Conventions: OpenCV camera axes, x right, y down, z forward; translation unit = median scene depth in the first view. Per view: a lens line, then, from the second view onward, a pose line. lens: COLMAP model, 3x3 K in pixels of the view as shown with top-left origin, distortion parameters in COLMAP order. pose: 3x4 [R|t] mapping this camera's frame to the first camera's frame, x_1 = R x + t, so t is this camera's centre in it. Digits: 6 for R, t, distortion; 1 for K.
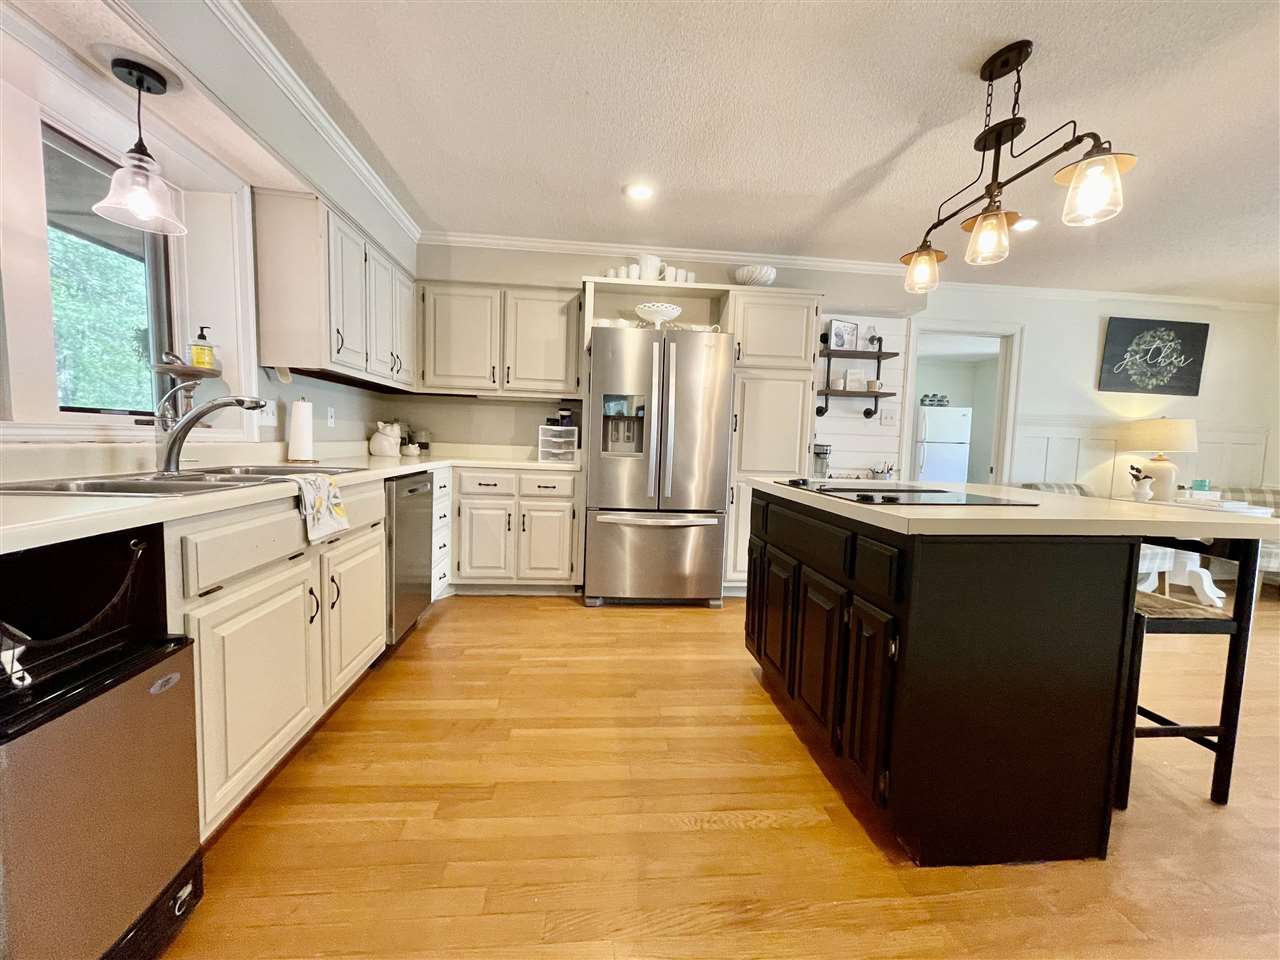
lens RADIAL K [[517.7, 0, 636.9], [0, 517.7, 476.6], [0, 0, 1]] dist [-0.001935, -0.000784]
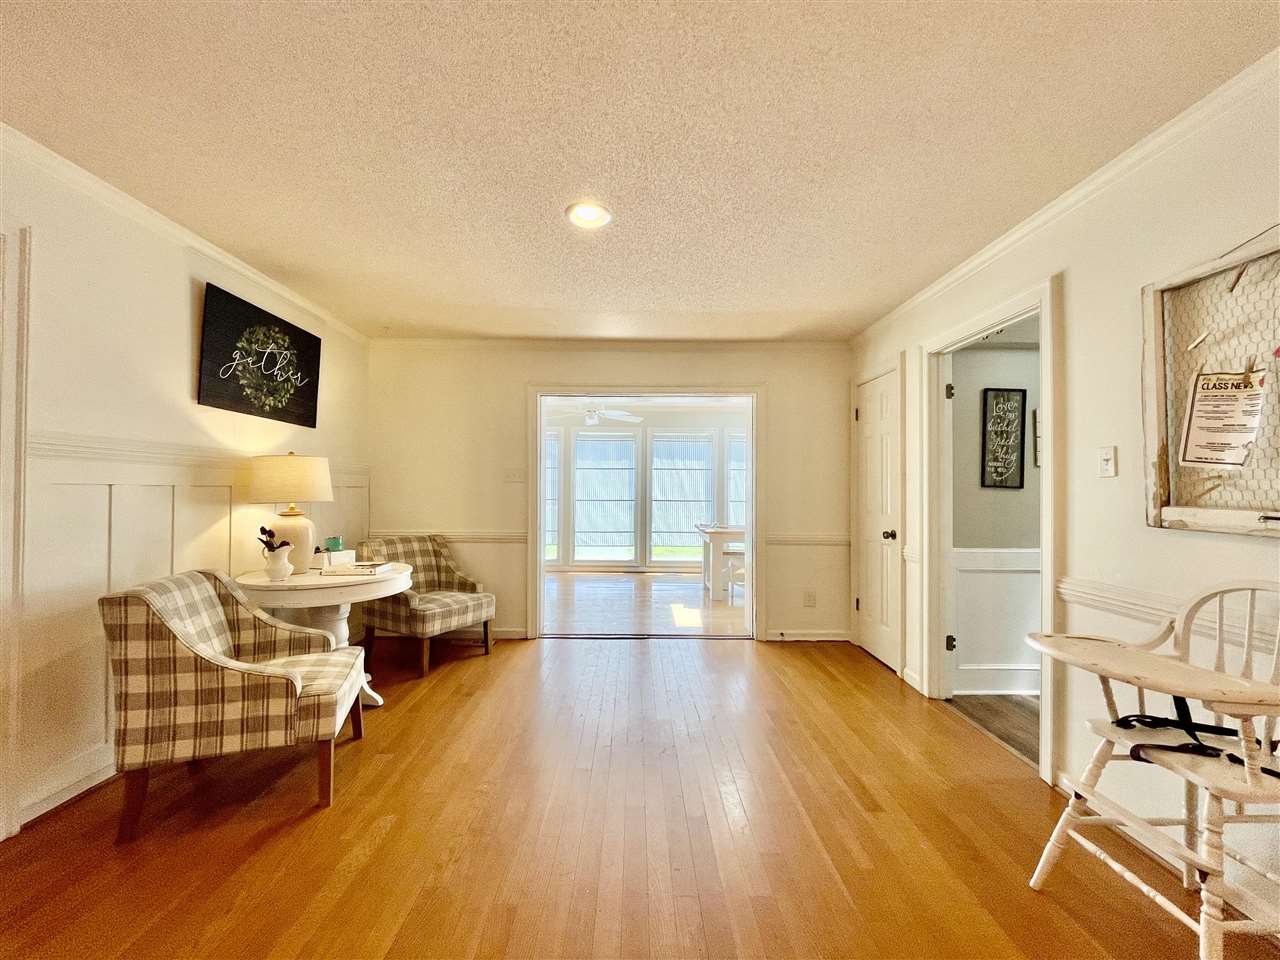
lens RADIAL K [[518.5, 0, 637.2], [0, 518.5, 483.3], [0, 0, 1]] dist [-0.000538, -0.000986]
pose [[0.079927, -0.016396, 0.996666, 0.347469], [0.068340, 0.997602, 0.010931, -0.048463], [-0.994455, 0.067239, 0.080856, 0.466073]]
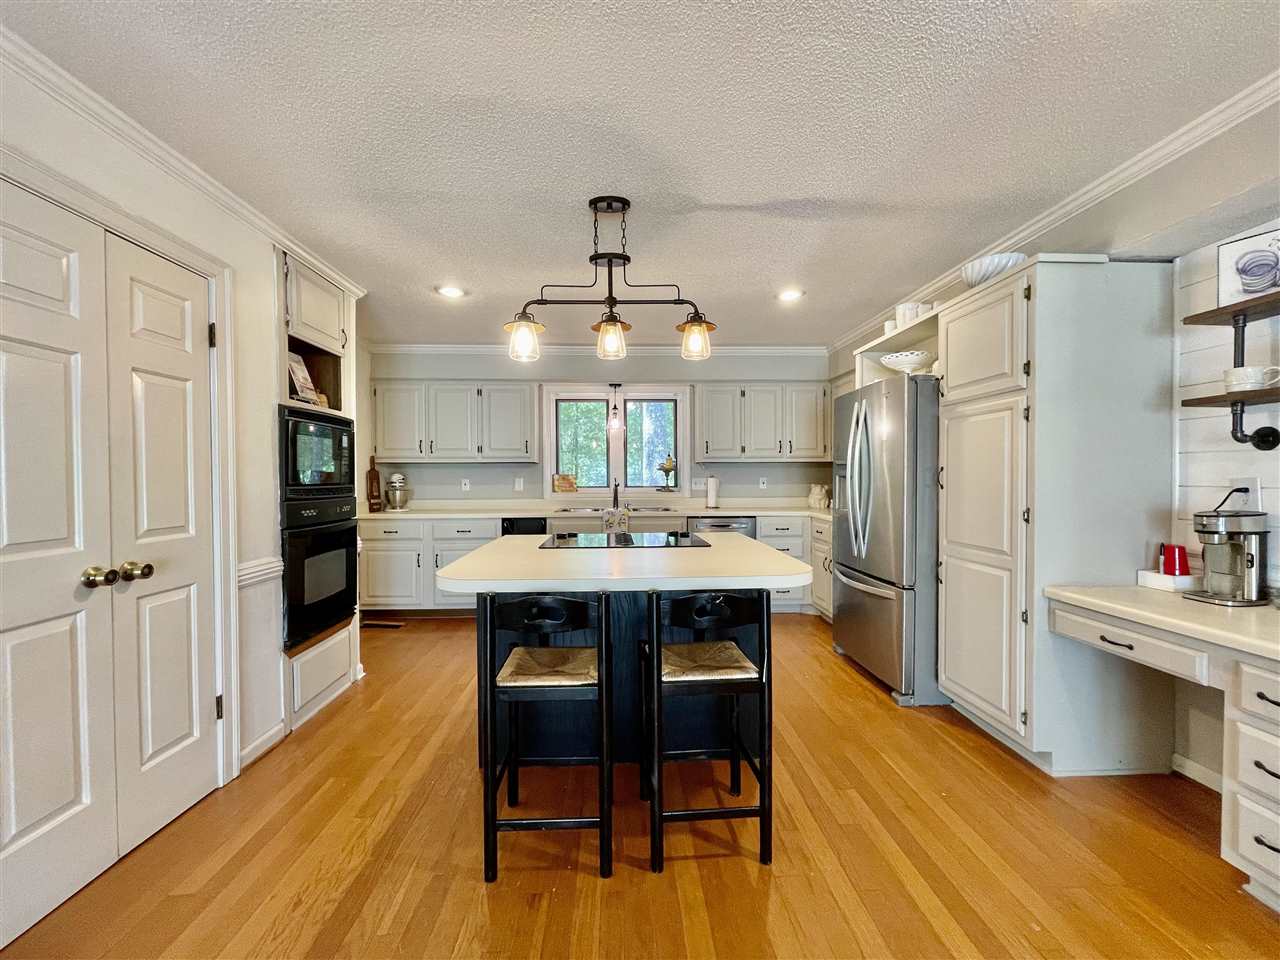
lens RADIAL K [[518.5, 0, 637.2], [0, 518.5, 483.3], [0, 0, 1]] dist [-0.000538, -0.000986]
pose [[-0.047059, -0.018131, -0.998728, 0.790513], [-0.069051, 0.997503, -0.014855, -0.043540], [0.996503, 0.068264, -0.048193, 0.472381]]
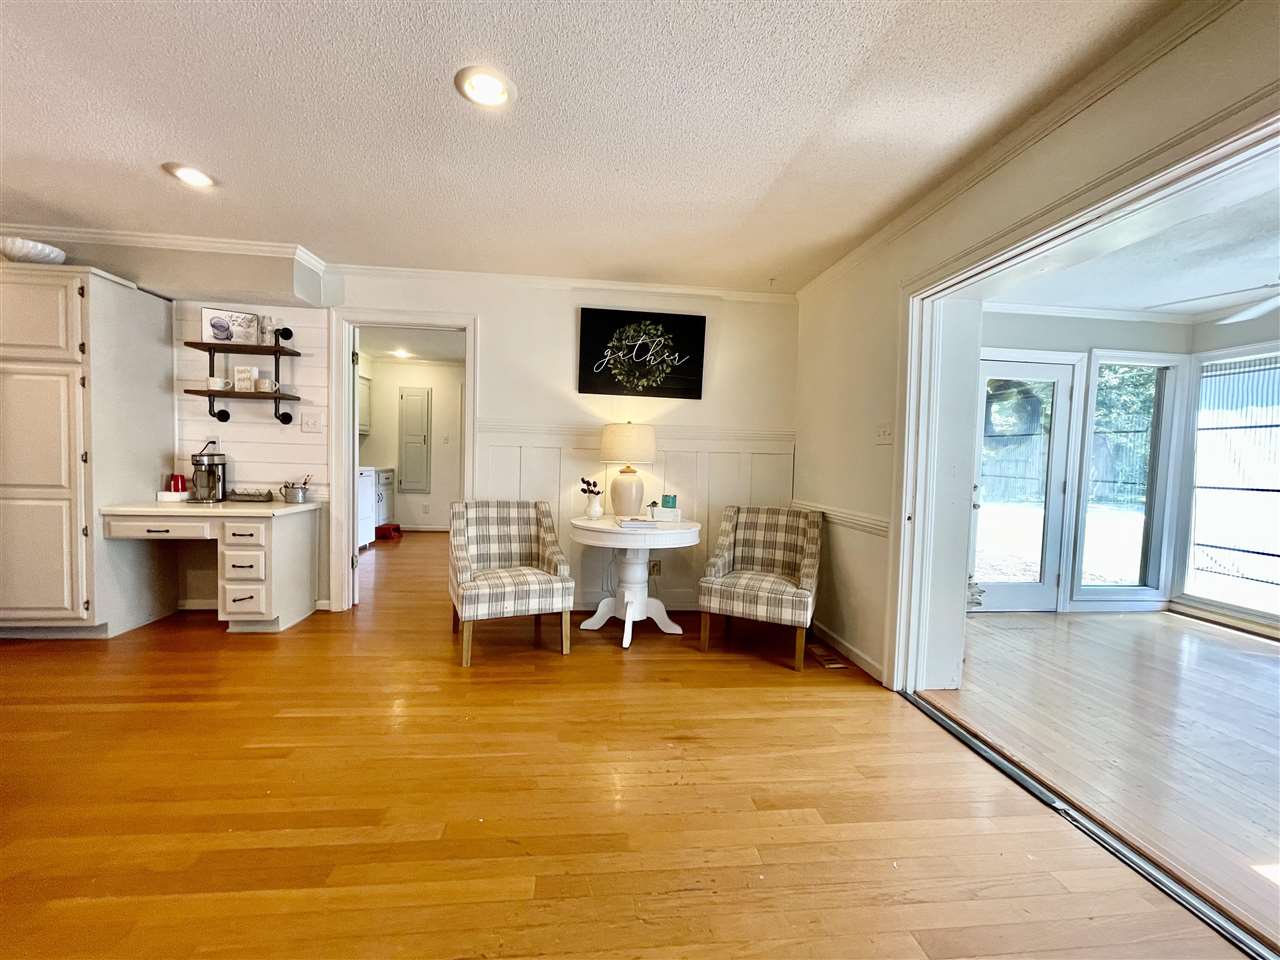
lens RADIAL K [[518.5, 0, 637.2], [0, 518.5, 483.3], [0, 0, 1]] dist [-0.000538, -0.000986]
pose [[0.999850, -0.003187, 0.017004, 0.986356], [0.003665, 0.999596, -0.028189, 0.010411], [-0.016908, 0.028247, 0.999458, 0.134326]]
